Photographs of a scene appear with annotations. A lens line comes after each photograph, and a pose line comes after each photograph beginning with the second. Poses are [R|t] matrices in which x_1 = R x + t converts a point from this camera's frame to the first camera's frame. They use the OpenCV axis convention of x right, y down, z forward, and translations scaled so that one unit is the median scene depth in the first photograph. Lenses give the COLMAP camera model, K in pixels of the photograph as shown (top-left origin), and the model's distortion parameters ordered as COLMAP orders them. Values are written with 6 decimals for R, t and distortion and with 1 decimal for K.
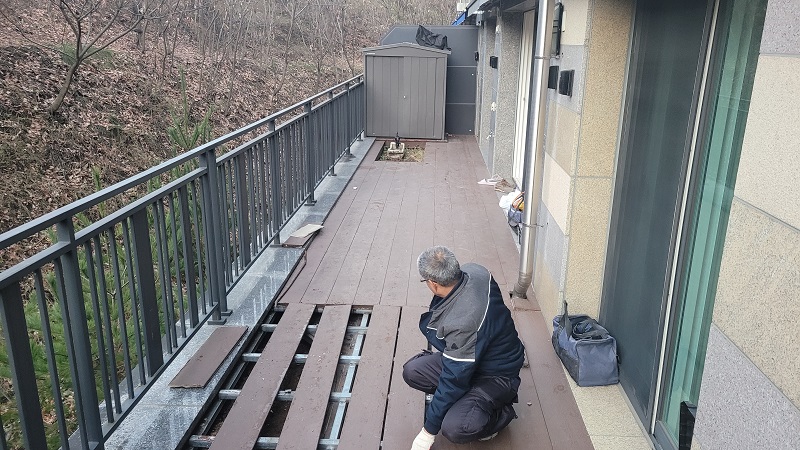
lens RADIAL K [[605.0, 0, 405.3], [0, 605.0, 220.4], [0, 0, 1]] dist [0.051954, -0.027274]
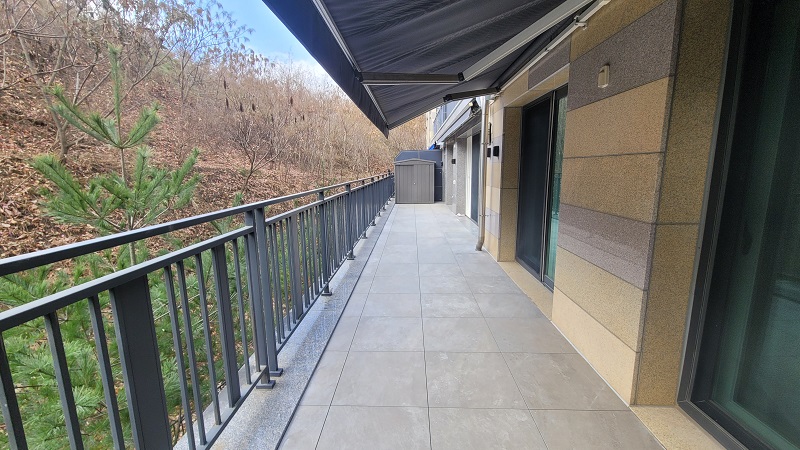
lens RADIAL K [[330.5, 0, 399.7], [0, 330.5, 229.4], [0, 0, 1]] dist [-0.002958, -0.000063]
pose [[0.999212, -0.036327, 0.015994, -0.052759], [0.037901, 0.992910, -0.112664, 0.075403], [-0.011788, 0.113182, 0.993504, -0.097119]]
